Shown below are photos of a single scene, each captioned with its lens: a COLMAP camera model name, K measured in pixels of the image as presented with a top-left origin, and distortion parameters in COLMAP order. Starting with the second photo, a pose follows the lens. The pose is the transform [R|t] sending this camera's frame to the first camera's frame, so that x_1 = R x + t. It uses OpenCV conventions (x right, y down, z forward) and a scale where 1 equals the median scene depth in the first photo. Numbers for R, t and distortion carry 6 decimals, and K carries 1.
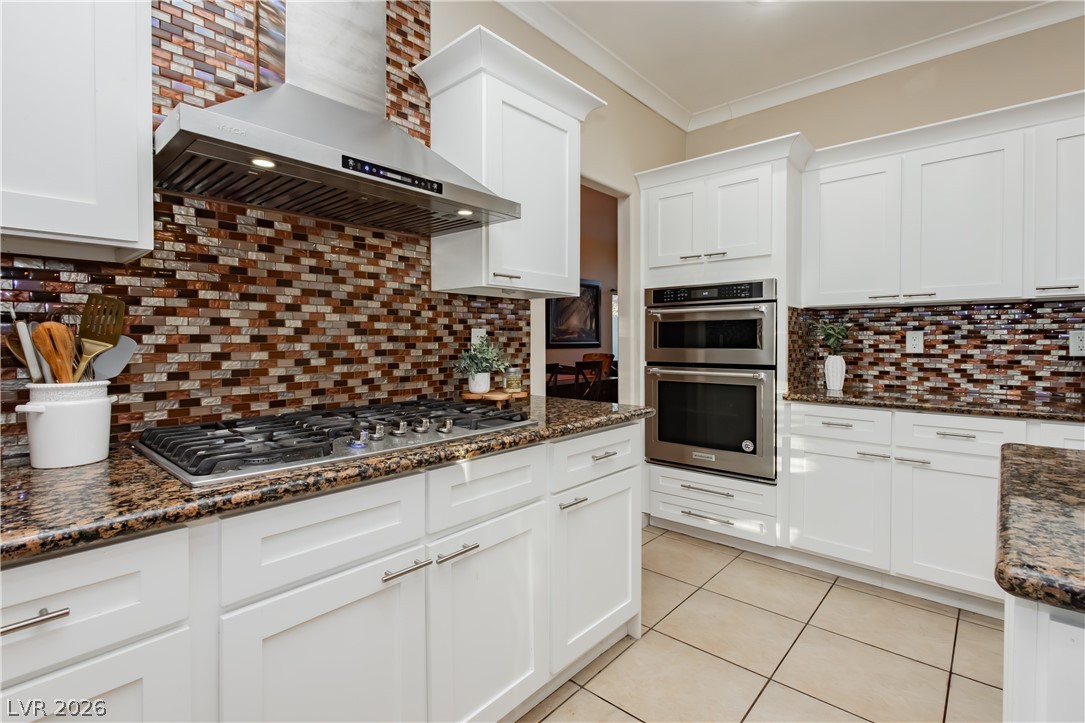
lens RADIAL K [[508.0, 0, 564.4], [0, 508.0, 343.4], [0, 0, 1]] dist [0.012627, -0.000045]
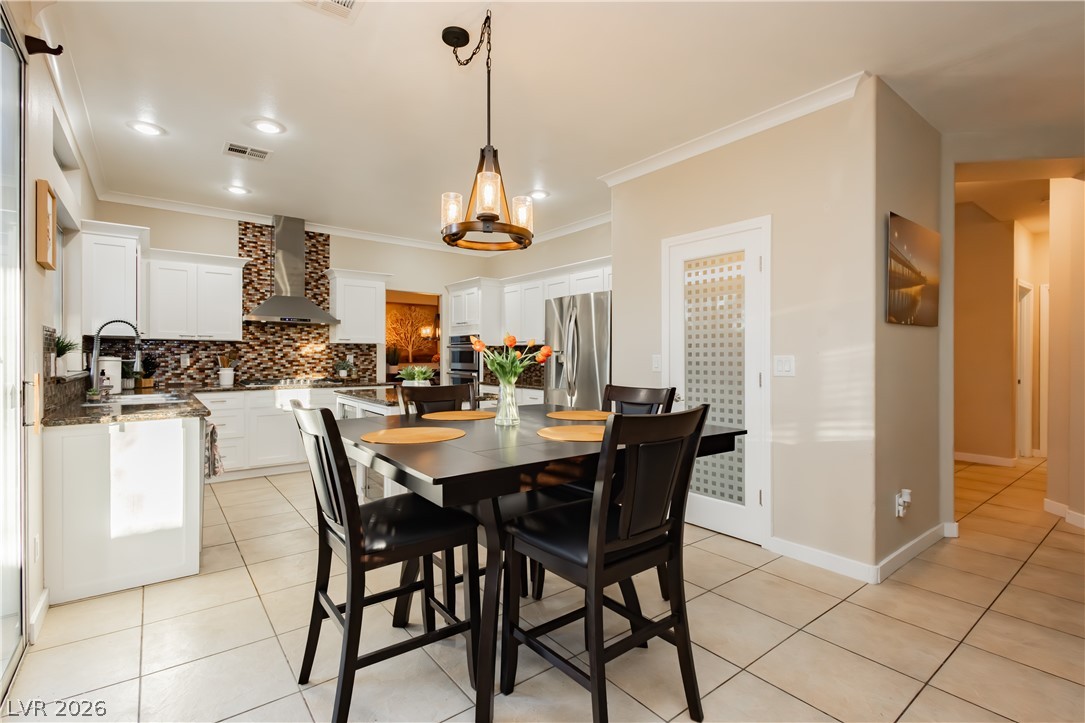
lens RADIAL K [[490.8, 0, 549.1], [0, 490.8, 355.1], [0, 0, 1]] dist [0.019589, 0.000538]
pose [[0.981064, 0.003100, -0.193661, 1.748741], [-0.005075, 0.999940, -0.009706, -0.010491], [0.193619, 0.010506, 0.981021, -1.787547]]
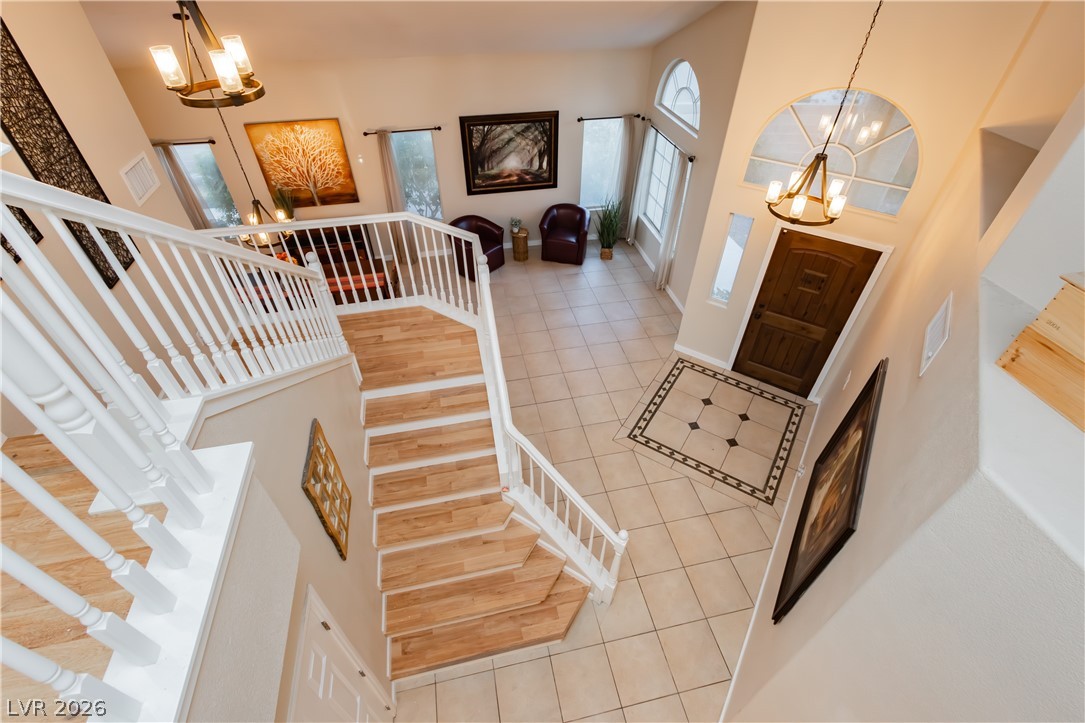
lens RADIAL K [[490.8, 0, 549.1], [0, 490.8, 355.1], [0, 0, 1]] dist [0.019589, 0.000538]
pose [[0.799836, 0.395401, -0.451577, 3.088528], [-0.006484, 0.758001, 0.652221, -1.819776], [0.600184, -0.518742, 0.608840, 1.526941]]
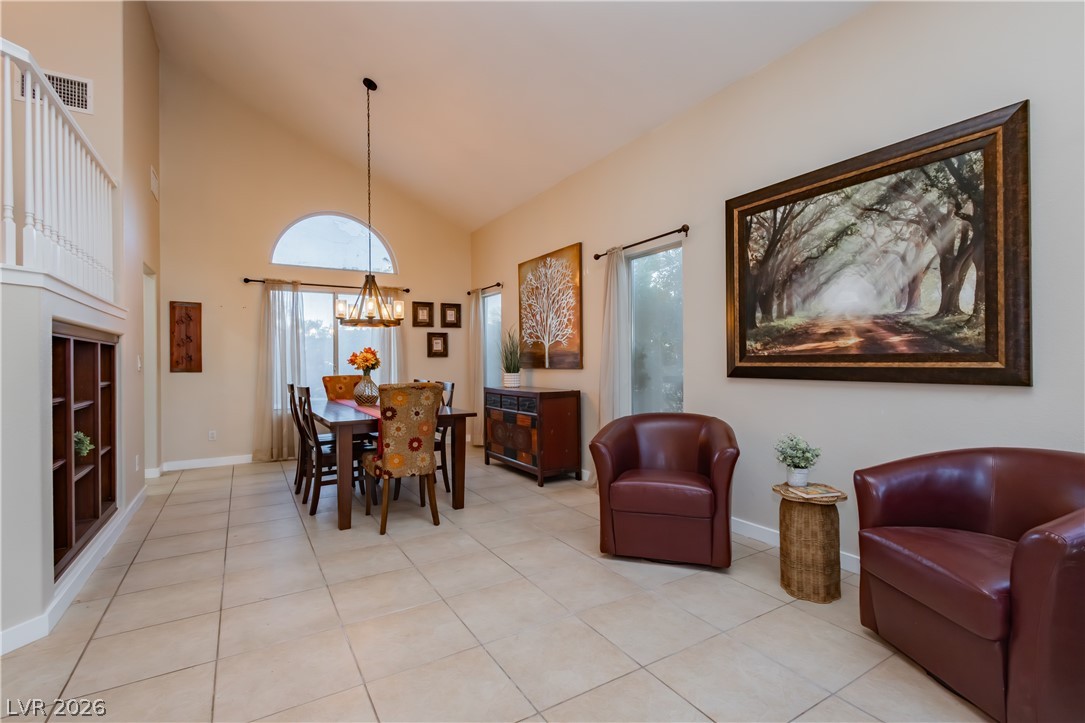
lens RADIAL K [[498.8, 0, 545.7], [0, 498.8, 354.7], [0, 0, 1]] dist [0.001833, 0.000200]
pose [[-0.311698, -0.006739, -0.950157, 1.857702], [0.002955, 0.999963, -0.008061, -0.027881], [0.950177, -0.005320, -0.311667, 4.563883]]
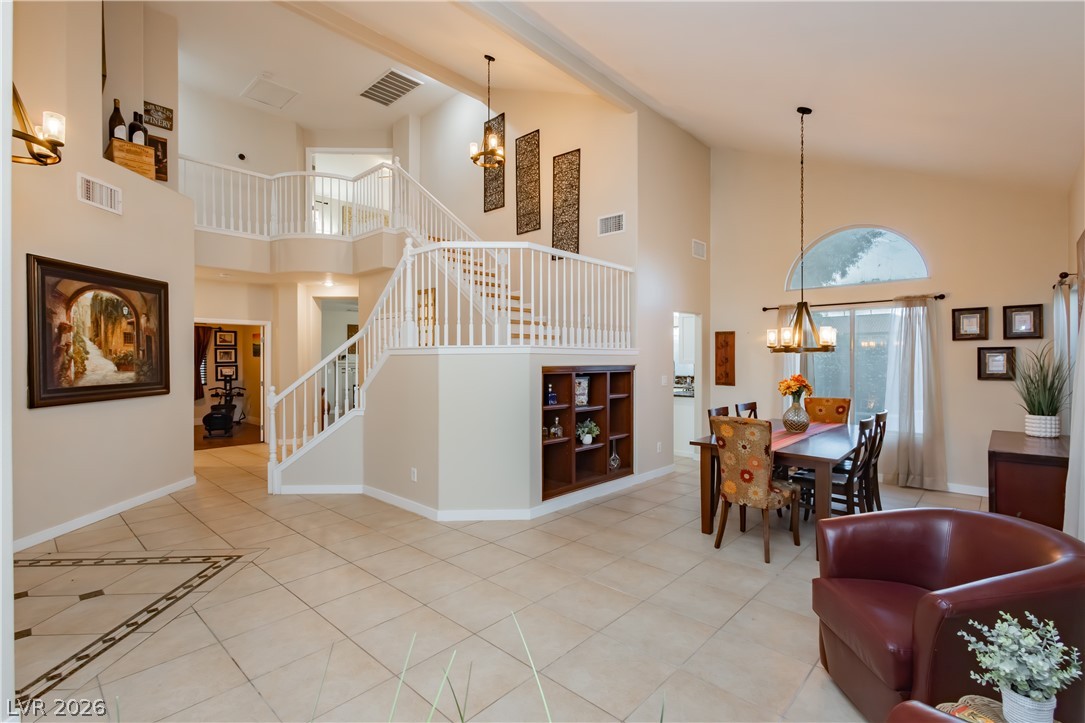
lens RADIAL K [[494.5, 0, 543.4], [0, 494.5, 364.1], [0, 0, 1]] dist [0.019684, 0.000106]
pose [[-0.999340, 0.002622, 0.036220, 0.938895], [0.003169, 0.999882, 0.015045, -0.184885], [-0.036176, 0.015150, -0.999231, 5.508898]]
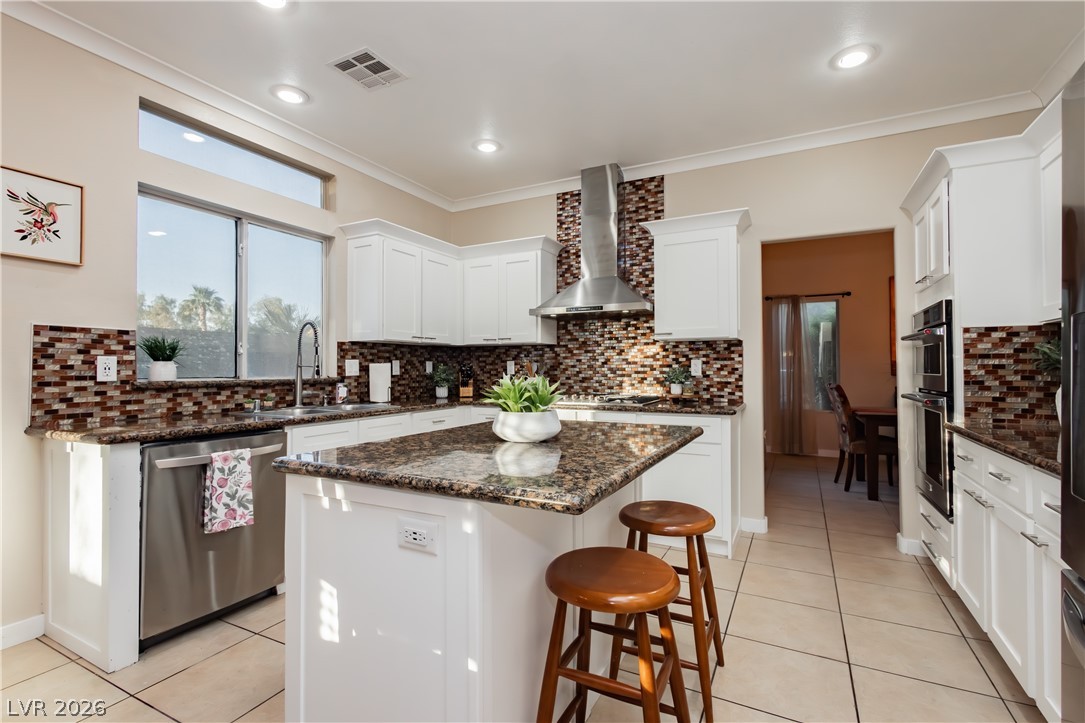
lens RADIAL K [[491.4, 0, 552.3], [0, 491.4, 359.7], [0, 0, 1]] dist [0.003366, 0.000352]
pose [[0.248644, -0.018466, -0.968419, 1.615048], [-0.004612, 0.999784, -0.020248, 0.008652], [0.968584, 0.009501, 0.248506, 0.114558]]
